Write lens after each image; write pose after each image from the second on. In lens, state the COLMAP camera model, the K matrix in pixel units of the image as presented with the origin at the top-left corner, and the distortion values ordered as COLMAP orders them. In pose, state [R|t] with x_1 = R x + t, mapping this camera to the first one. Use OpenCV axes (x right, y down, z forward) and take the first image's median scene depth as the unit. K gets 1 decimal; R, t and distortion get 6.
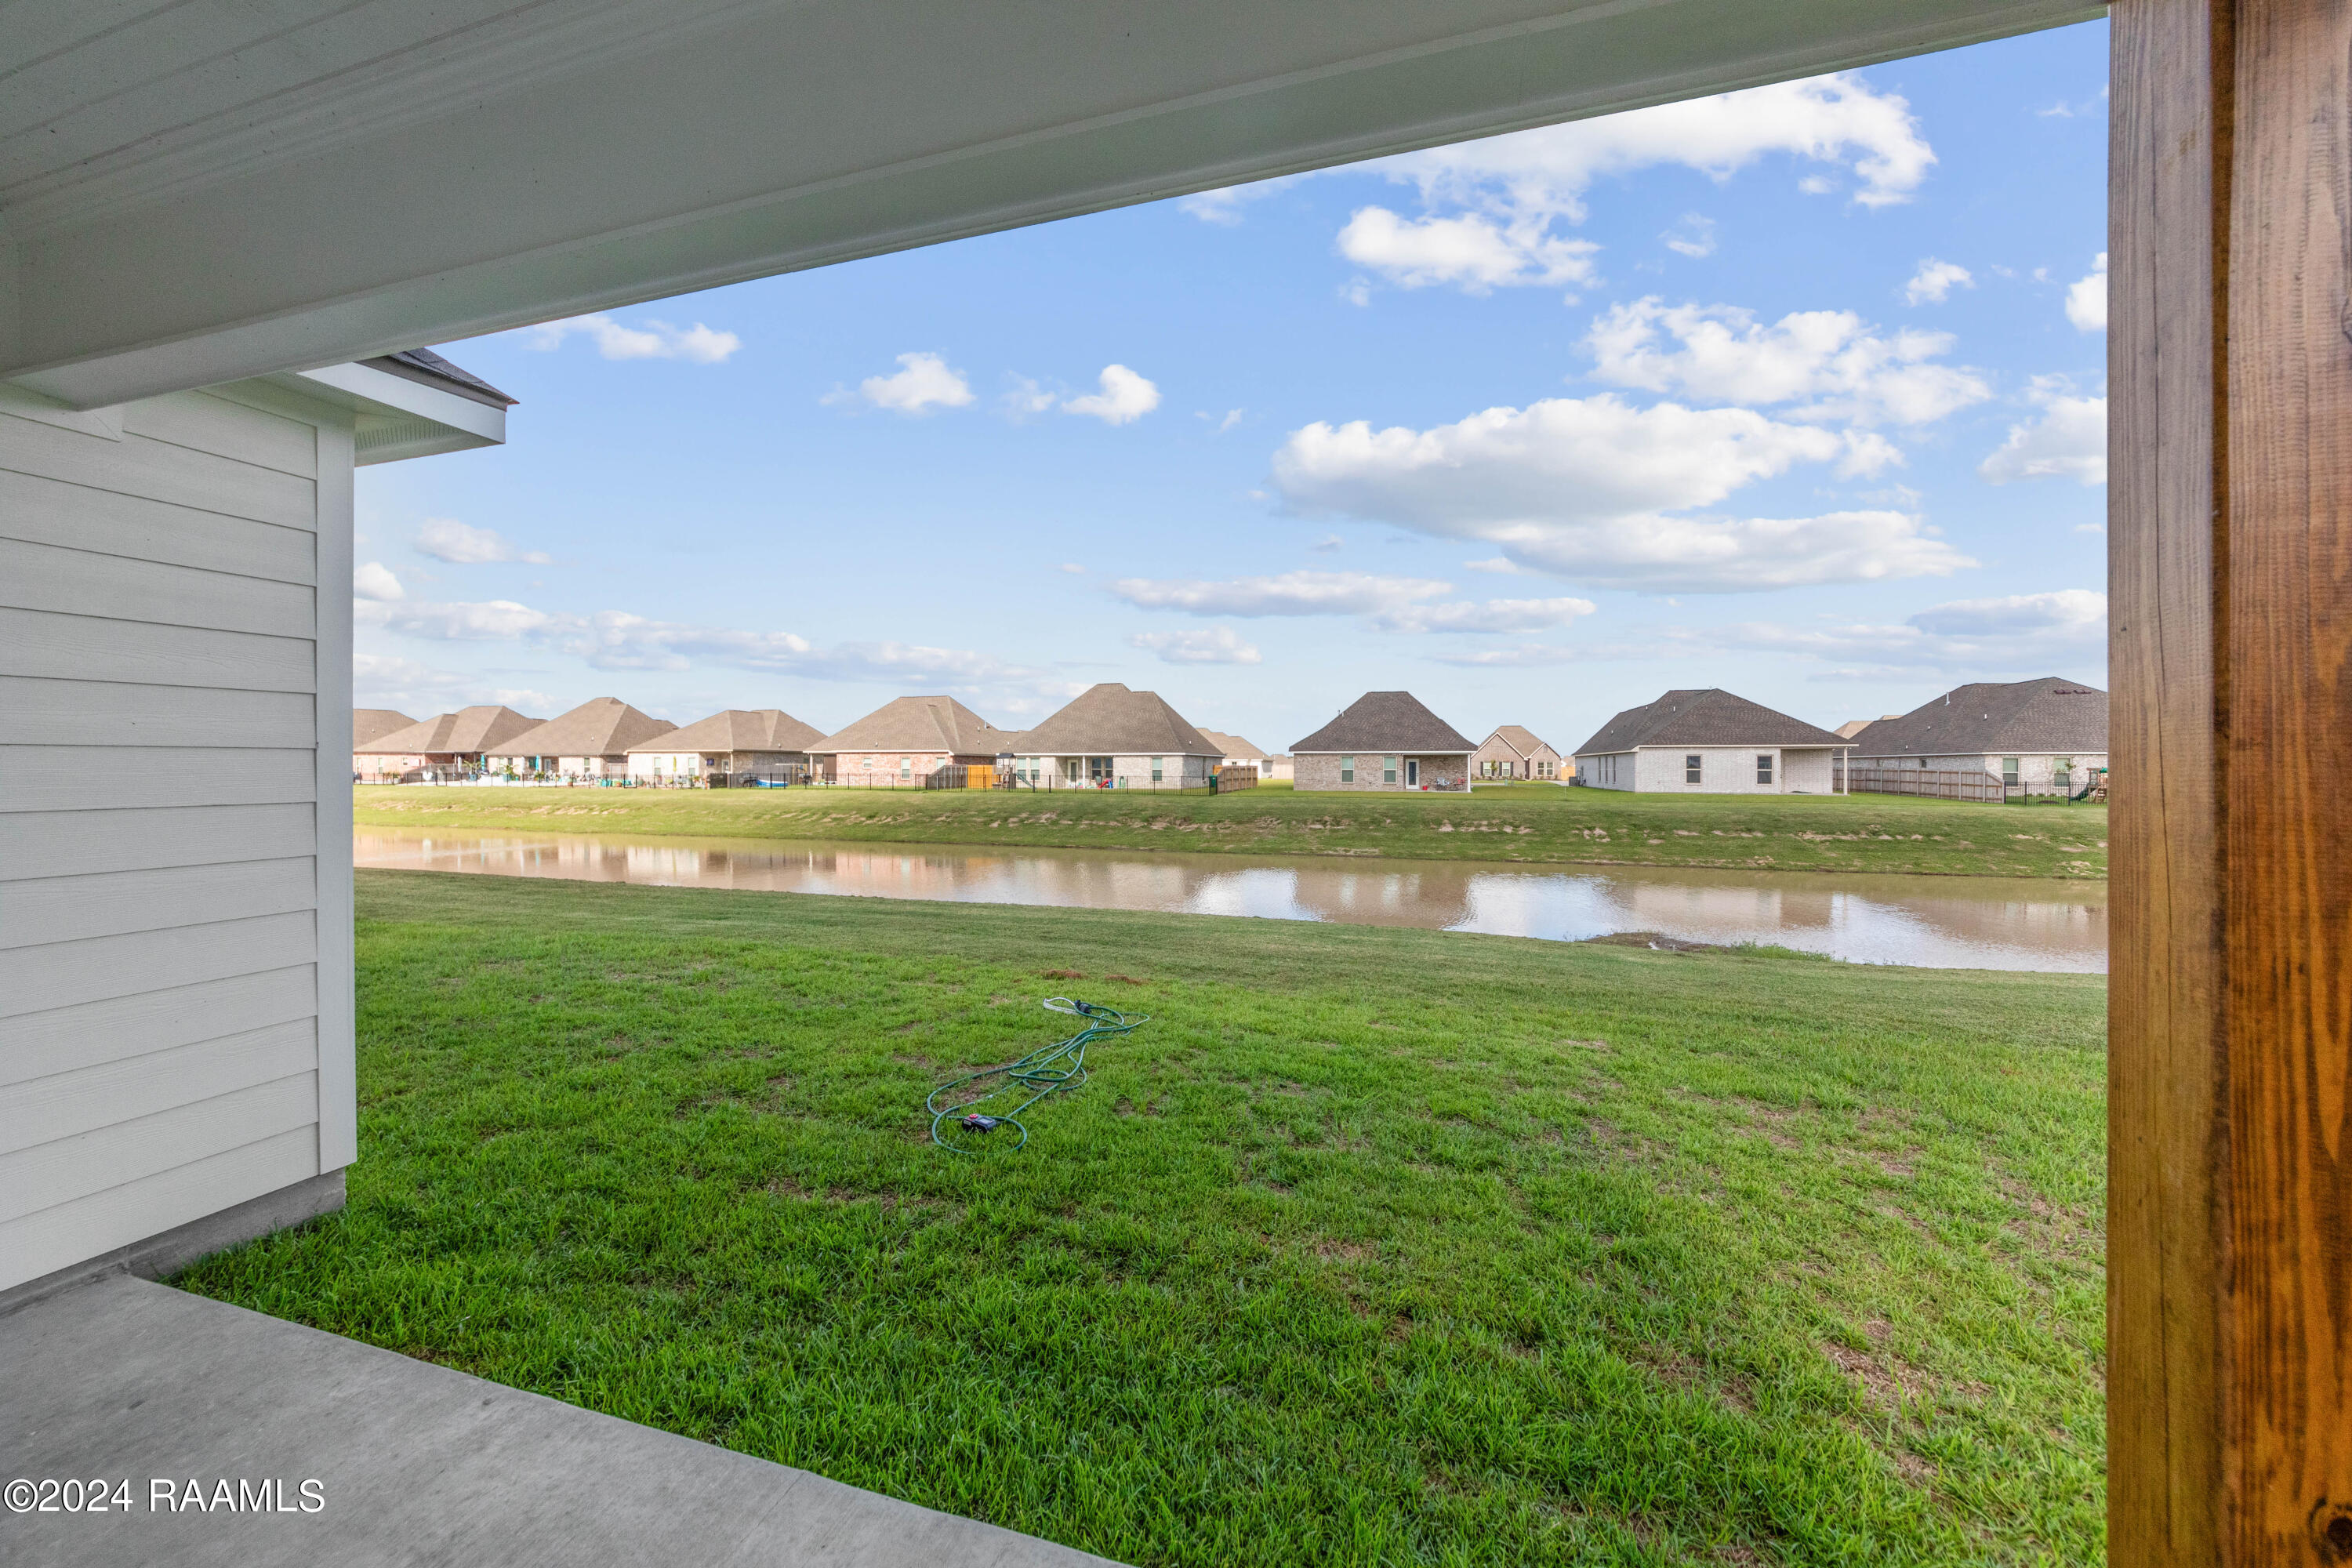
lens RADIAL K [[915.0, 0, 1172.0], [0, 915.0, 768.0], [0, 0, 1]] dist [-0.000765, -0.000033]
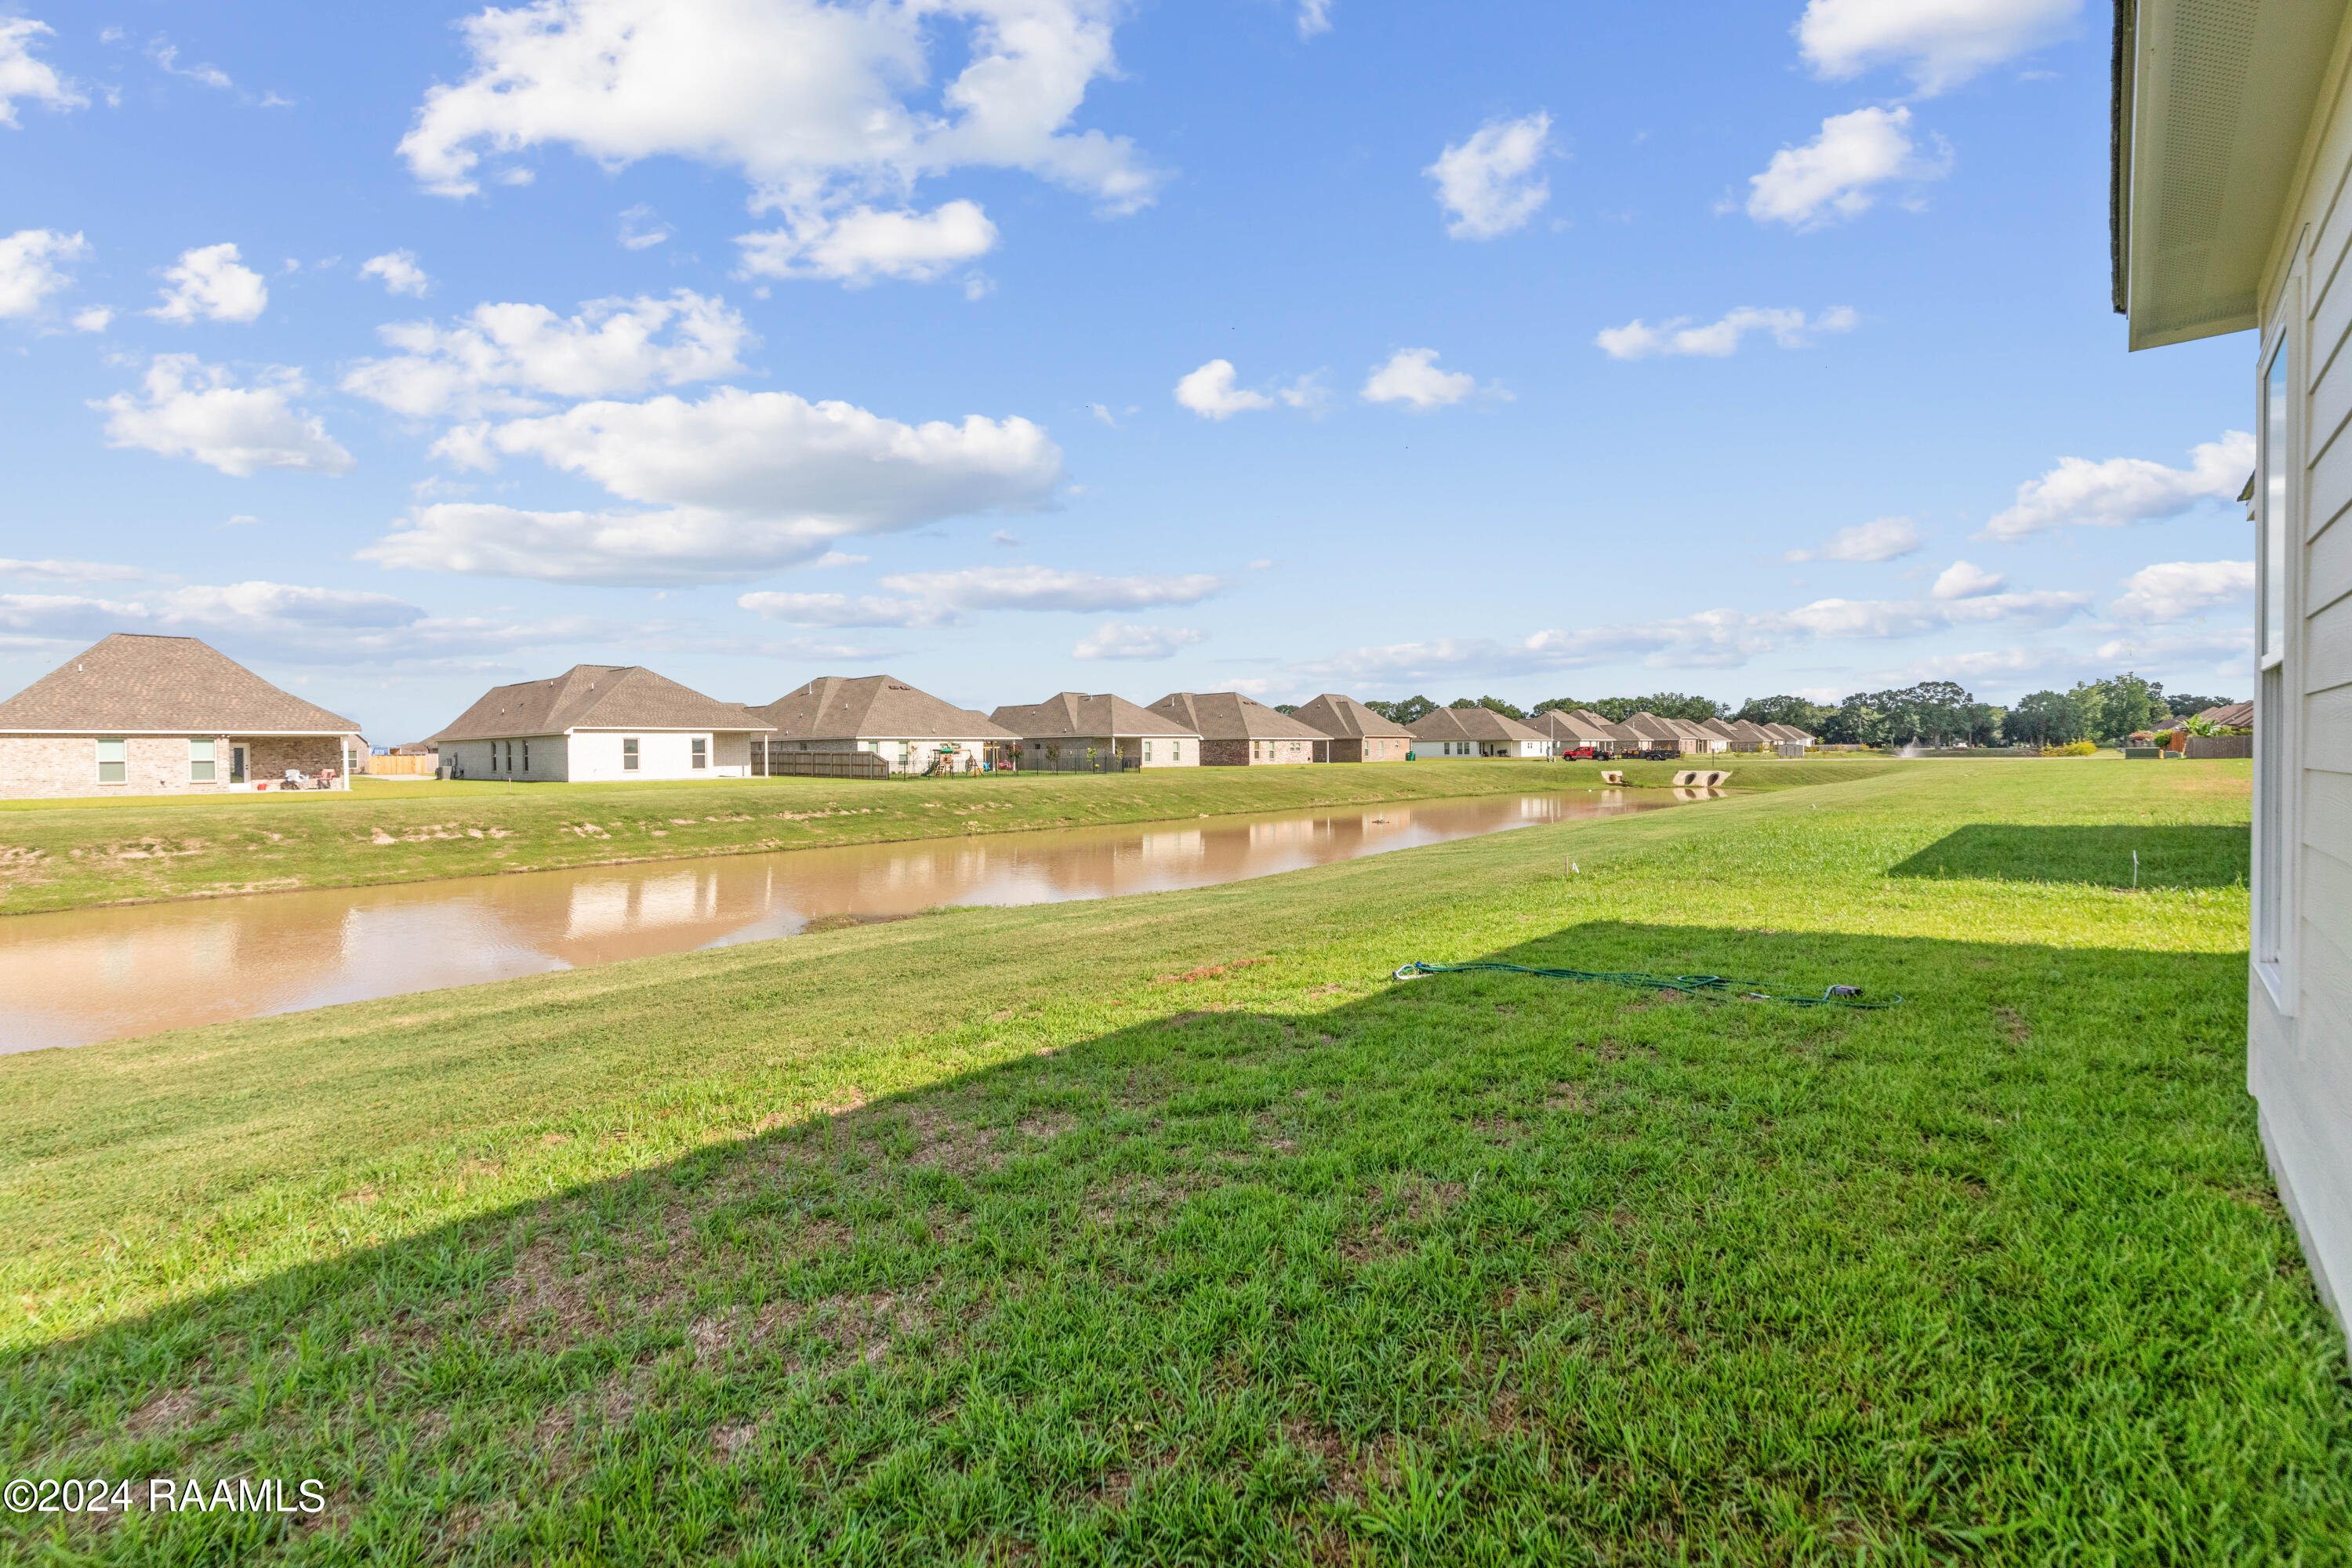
lens RADIAL K [[1091.1, 0, 1176.0], [0, 1091.1, 784.0], [0, 0, 1]] dist [-0.001741, -0.000168]
pose [[0.384992, -0.035149, 0.922250, -0.229889], [0.010351, 0.999376, 0.033767, -0.000409], [-0.922862, -0.003454, 0.385116, 0.080396]]
